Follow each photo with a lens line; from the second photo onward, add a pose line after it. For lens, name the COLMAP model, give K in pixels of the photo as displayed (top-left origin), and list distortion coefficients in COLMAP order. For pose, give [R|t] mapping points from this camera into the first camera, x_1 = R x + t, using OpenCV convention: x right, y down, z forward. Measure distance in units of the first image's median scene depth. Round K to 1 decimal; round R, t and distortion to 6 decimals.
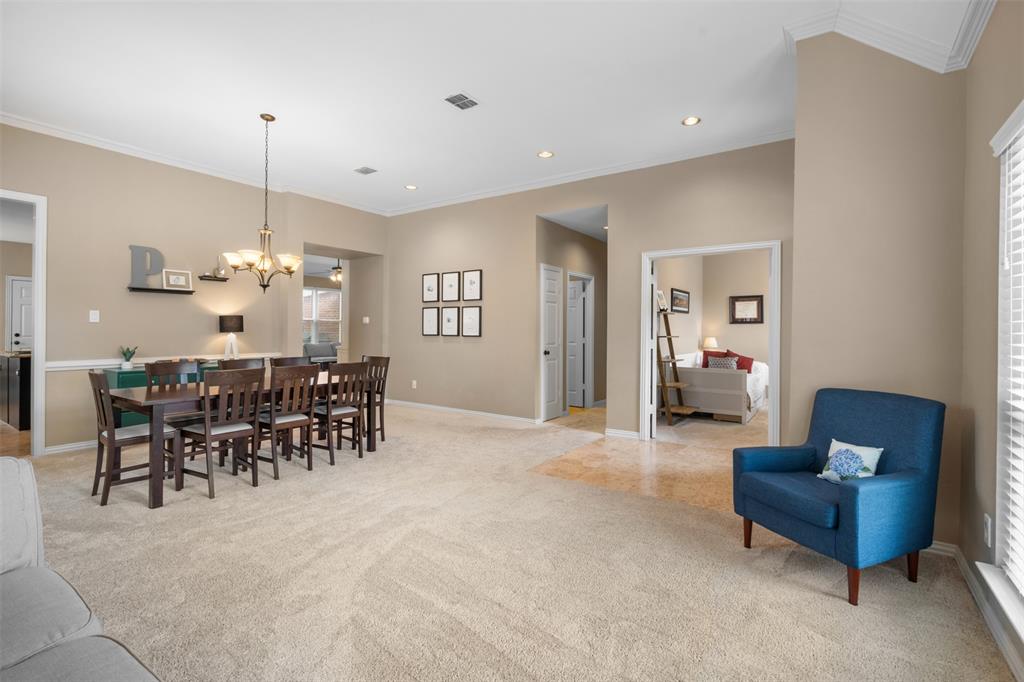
lens RADIAL K [[464.2, 0, 512.0], [0, 464.2, 331.9], [0, 0, 1]] dist [-0.004245, 0.000195]
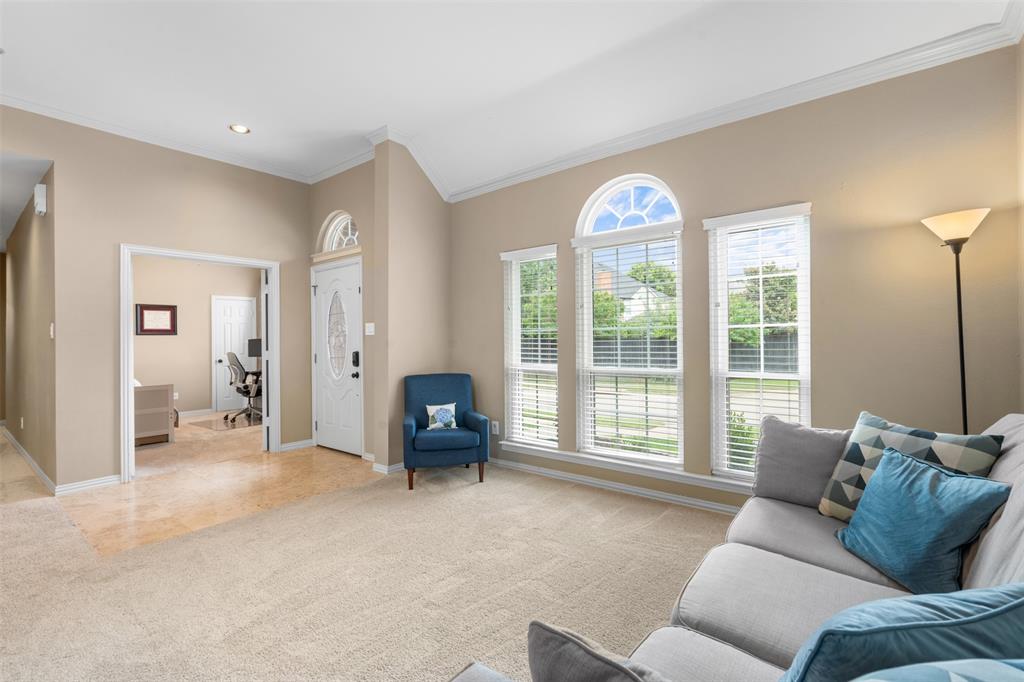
lens RADIAL K [[464.2, 0, 513.2], [0, 464.2, 340.1], [0, 0, 1]] dist [-0.004245, 0.000195]
pose [[0.063358, -0.003346, 0.997985, -0.566430], [0.015654, 0.999875, 0.002359, 0.001913], [-0.997868, 0.015473, 0.063402, 0.367448]]
